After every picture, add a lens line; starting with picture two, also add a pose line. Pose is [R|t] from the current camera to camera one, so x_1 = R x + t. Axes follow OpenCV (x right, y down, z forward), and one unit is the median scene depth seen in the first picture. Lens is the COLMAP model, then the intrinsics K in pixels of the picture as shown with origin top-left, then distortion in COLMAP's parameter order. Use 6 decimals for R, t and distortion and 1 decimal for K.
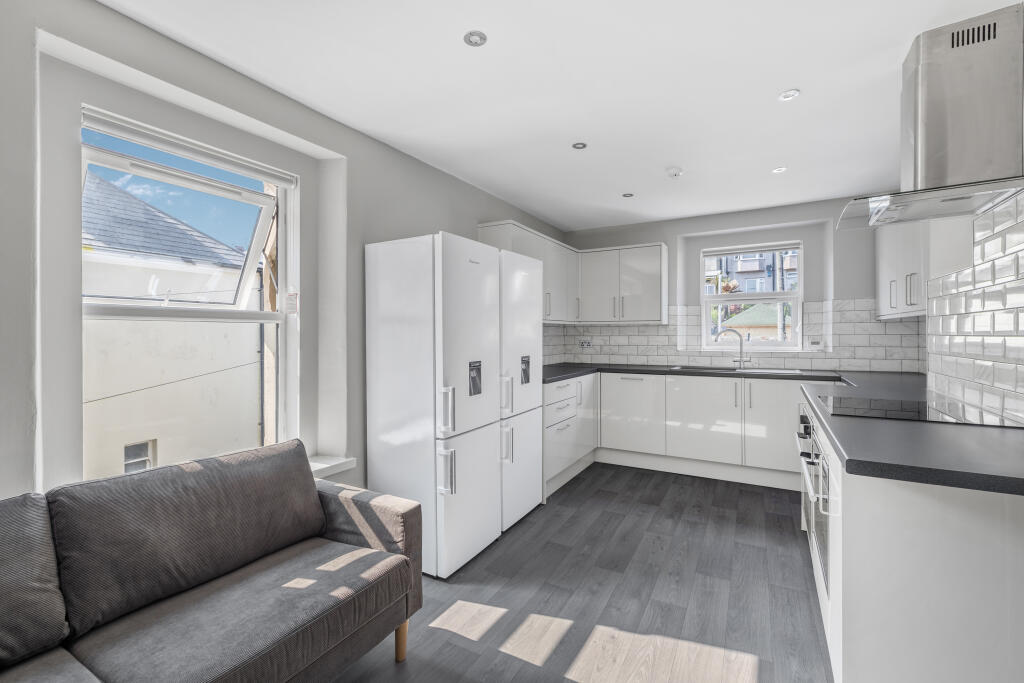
lens RADIAL K [[449.1, 0, 496.4], [0, 449.1, 337.1], [0, 0, 1]] dist [0.000080, 0.001823]
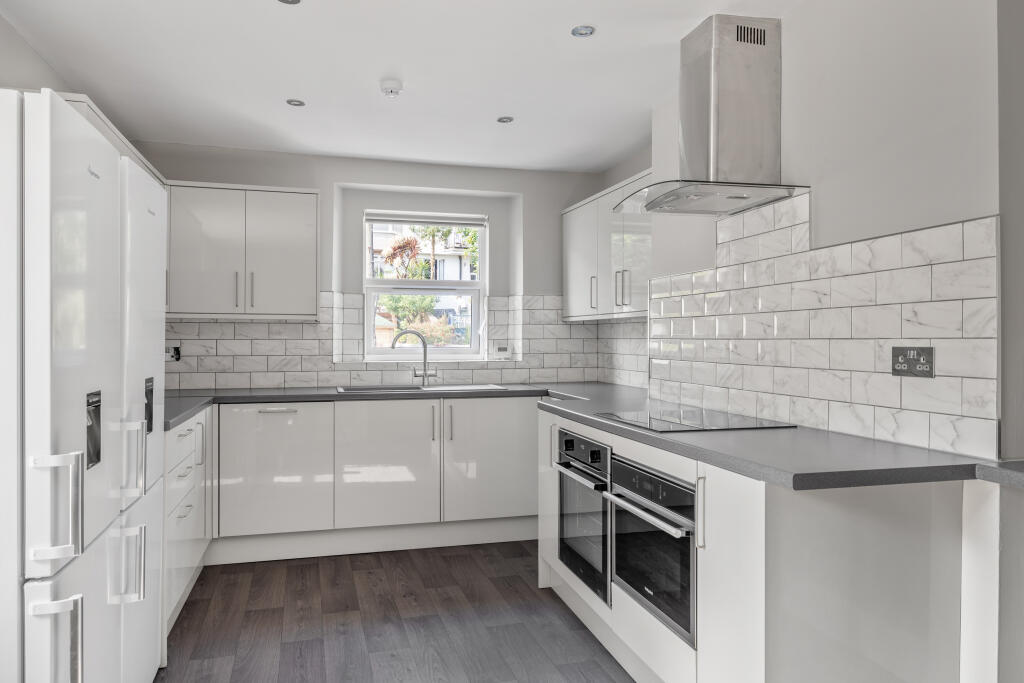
lens RADIAL K [[723.3, 0, 507.4], [0, 723.3, 340.2], [0, 0, 1]] dist [0.024684, 0.005112]
pose [[0.687260, 0.003779, 0.726401, -0.200672], [-0.000558, 0.999989, -0.004674, 0.003136], [-0.726411, 0.002807, 0.687255, 0.126265]]
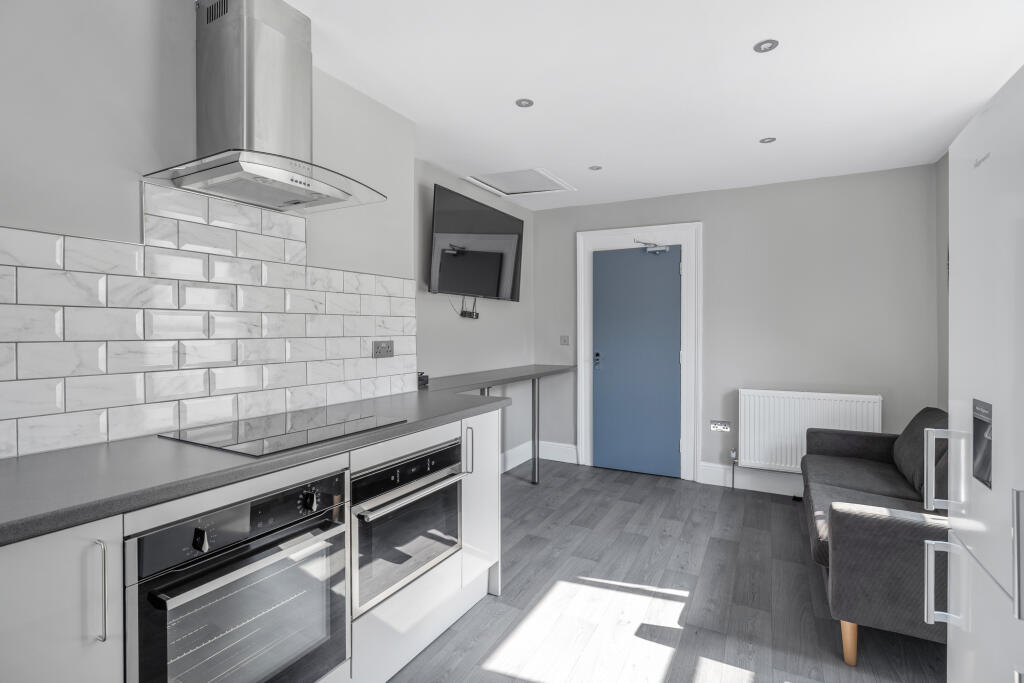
lens RADIAL K [[485.5, 0, 504.4], [0, 485.5, 333.4], [0, 0, 1]] dist [0.003440, 0.000048]
pose [[-0.999476, 0.010008, -0.030792, 0.249466], [0.009776, 0.999923, 0.007657, -0.007611], [0.030867, 0.007352, -0.999496, 0.910297]]
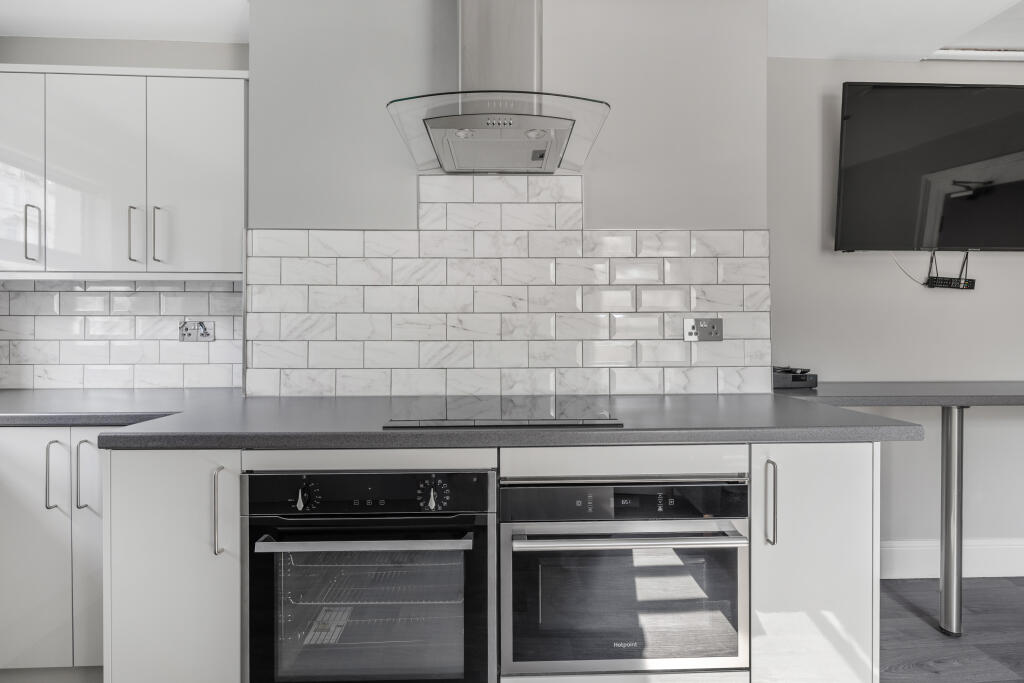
lens RADIAL K [[449.1, 0, 510.9], [0, 449.1, 336.2], [0, 0, 1]] dist [0.000080, 0.001823]
pose [[-0.555046, 0.006072, 0.831797, 0.133538], [0.009353, 0.999956, -0.001059, 0.021083], [-0.831767, 0.007192, -0.555079, 0.666209]]
